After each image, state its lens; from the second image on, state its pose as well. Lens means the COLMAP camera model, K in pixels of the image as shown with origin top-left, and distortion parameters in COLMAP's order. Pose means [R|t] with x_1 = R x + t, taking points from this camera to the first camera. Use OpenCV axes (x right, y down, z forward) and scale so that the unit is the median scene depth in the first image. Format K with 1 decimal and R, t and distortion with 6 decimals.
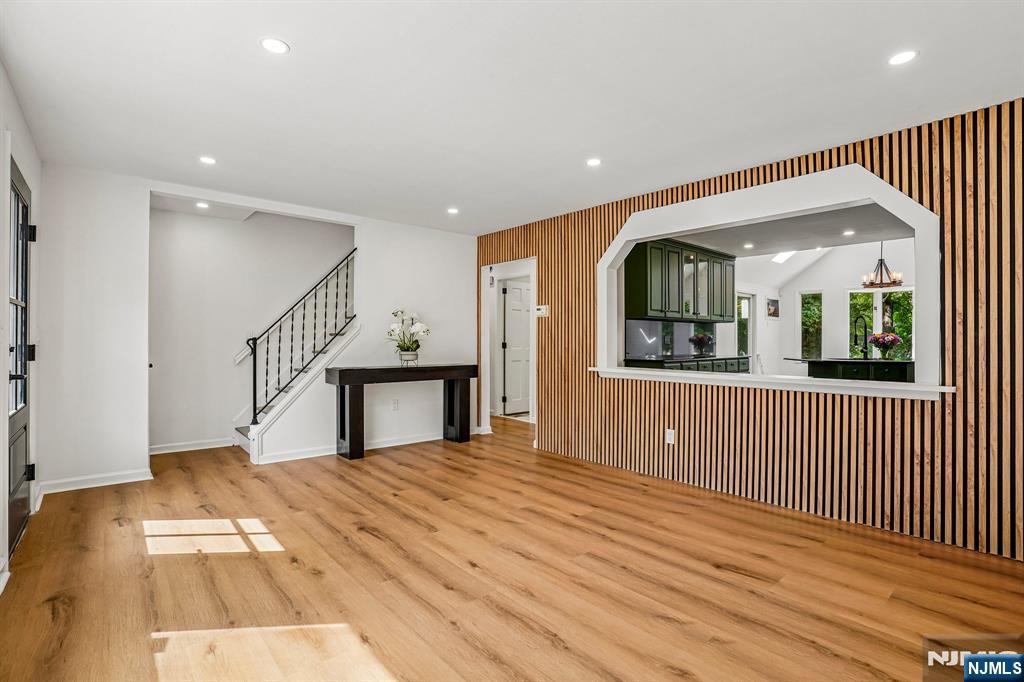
lens RADIAL K [[488.7, 0, 513.7], [0, 488.7, 334.1], [0, 0, 1]] dist [-0.073633, 0.032963]
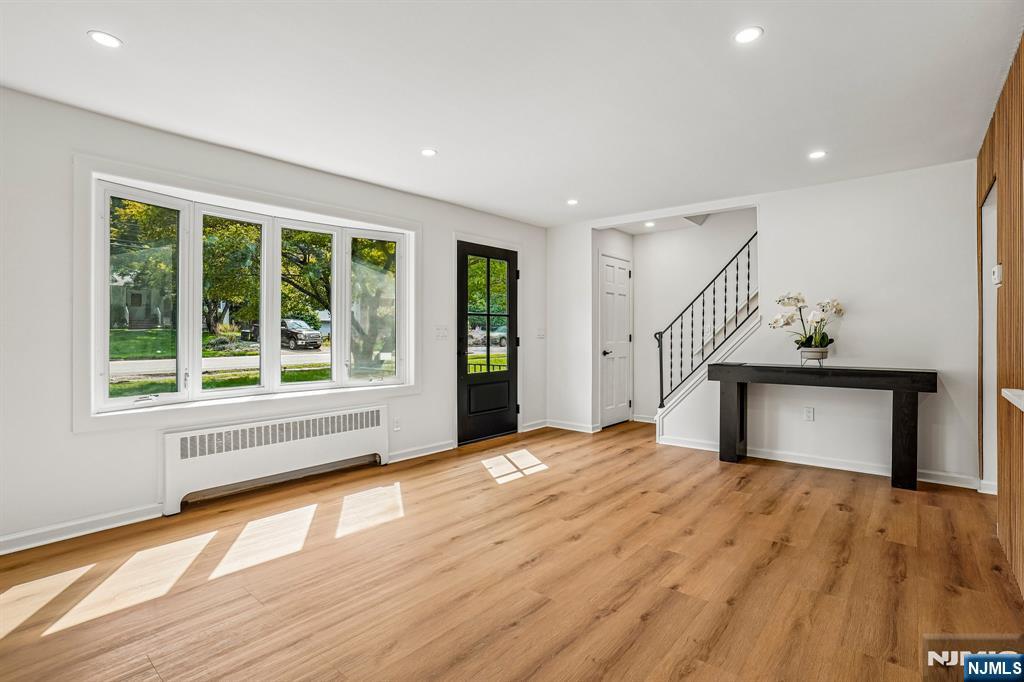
lens RADIAL K [[478.3, 0, 512.0], [0, 478.3, 341.0], [0, 0, 1]] dist [-0.072766, 0.030377]
pose [[0.163558, 0.009841, -0.986485, 0.639047], [0.013035, 0.999841, 0.012135, 0.013180], [0.986448, -0.014844, 0.163404, 0.579639]]
